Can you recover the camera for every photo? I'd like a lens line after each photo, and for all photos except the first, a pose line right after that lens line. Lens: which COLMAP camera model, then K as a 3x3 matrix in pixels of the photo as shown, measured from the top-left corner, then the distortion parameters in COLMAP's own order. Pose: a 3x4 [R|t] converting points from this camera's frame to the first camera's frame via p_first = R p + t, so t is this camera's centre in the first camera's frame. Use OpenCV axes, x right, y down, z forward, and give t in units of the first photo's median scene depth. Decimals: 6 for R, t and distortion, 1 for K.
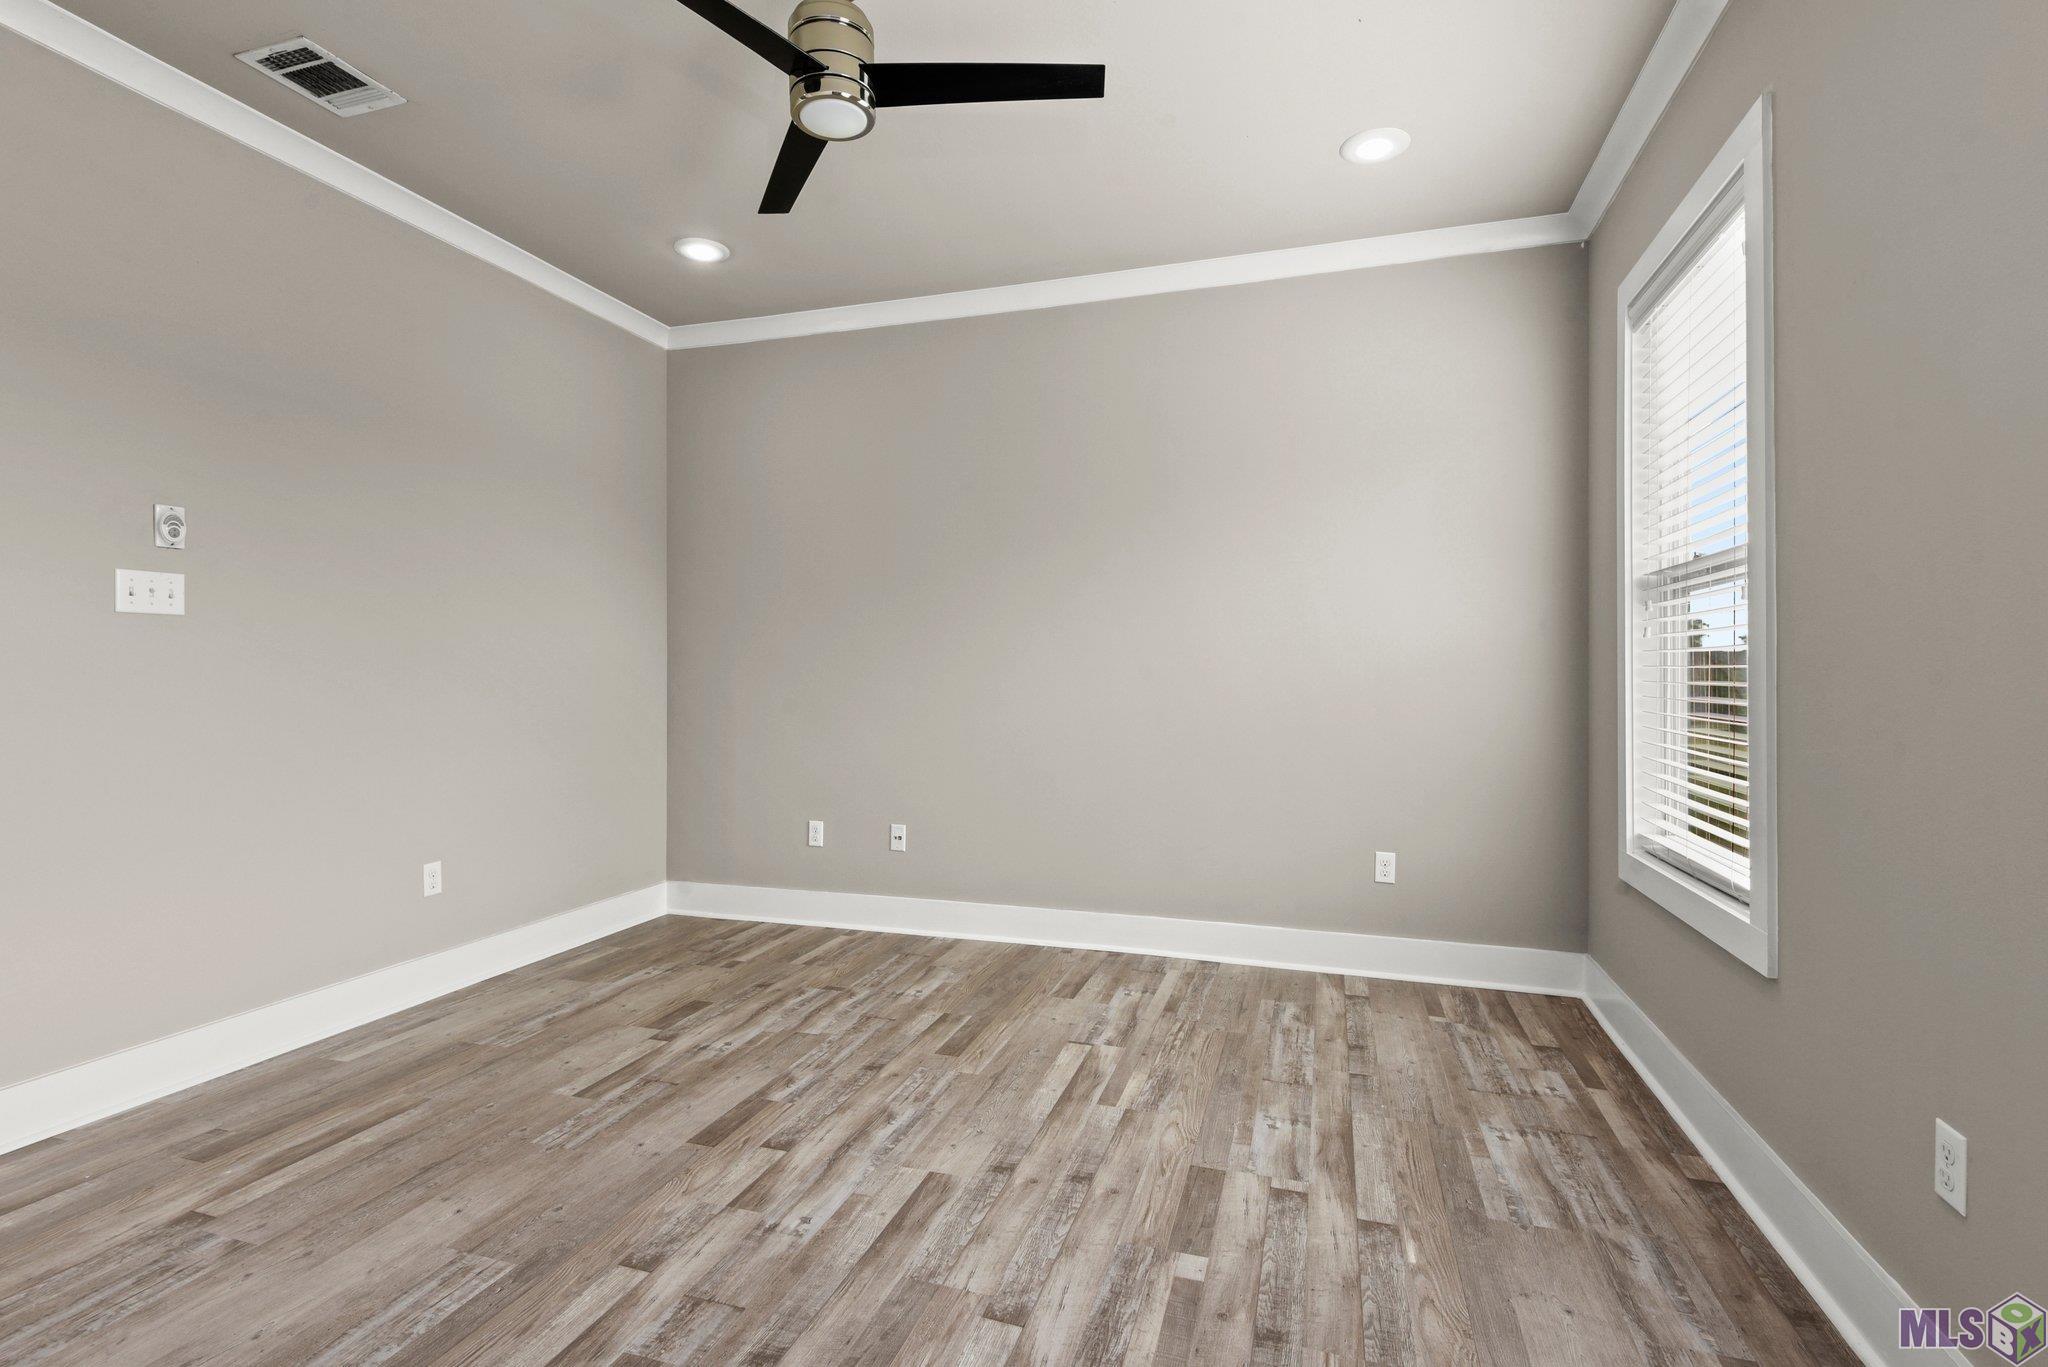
lens RADIAL K [[971.6, 0, 1006.4], [0, 971.6, 677.3], [0, 0, 1]] dist [0.028319, -0.008860]
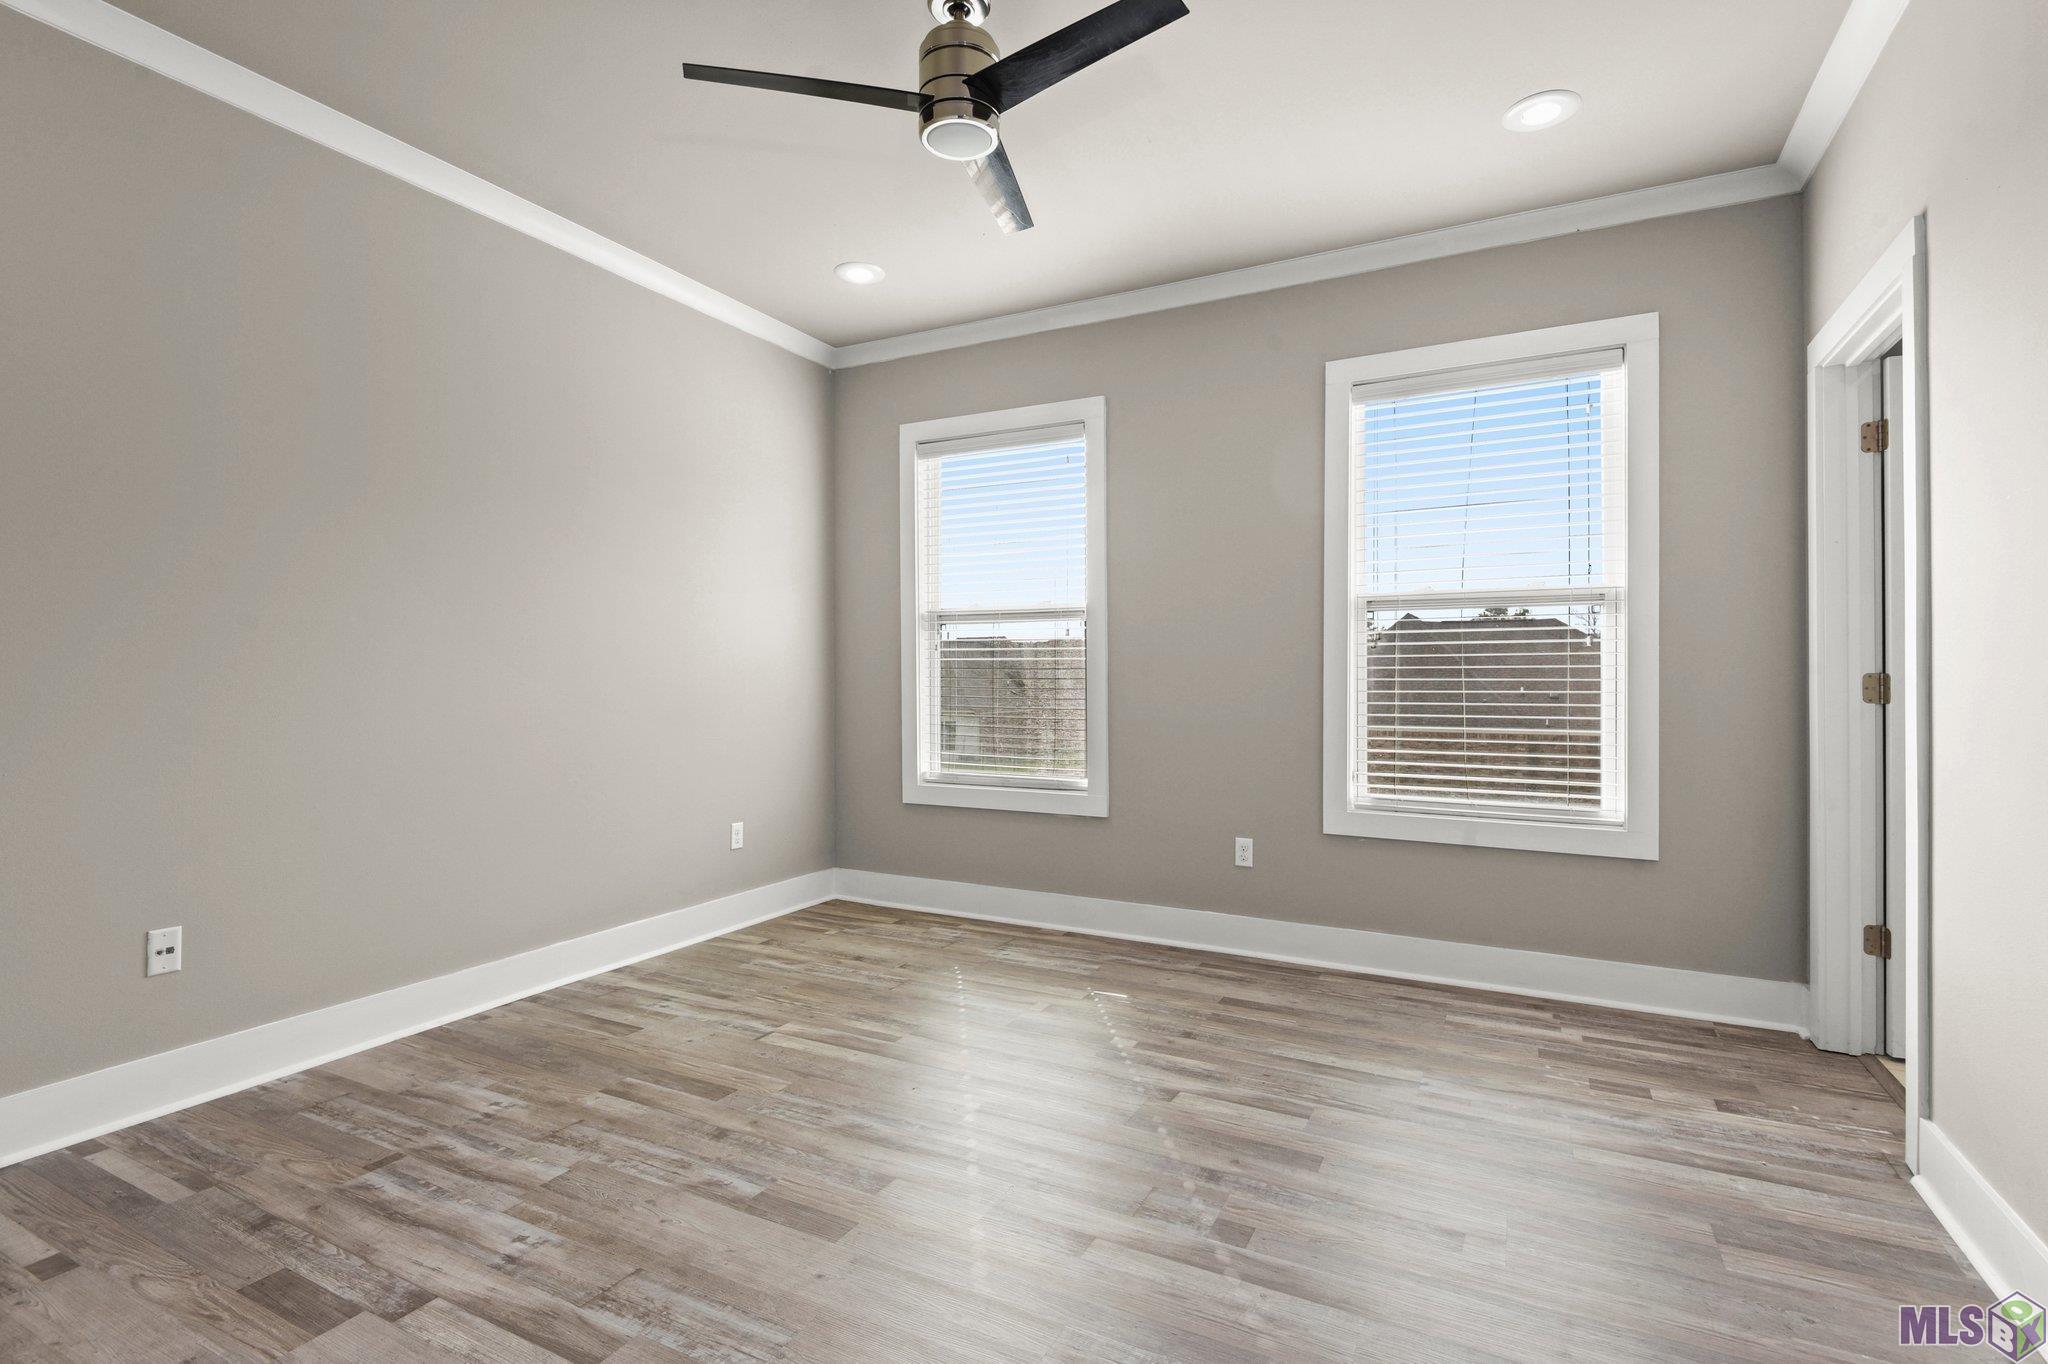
lens RADIAL K [[971.6, 0, 1044.7], [0, 971.6, 665.0], [0, 0, 1]] dist [0.028319, -0.008860]
pose [[0.154558, 0.007051, 0.987958, -0.826711], [0.001472, 0.999972, -0.007367, -0.002121], [-0.987983, 0.002593, 0.154544, 0.517173]]
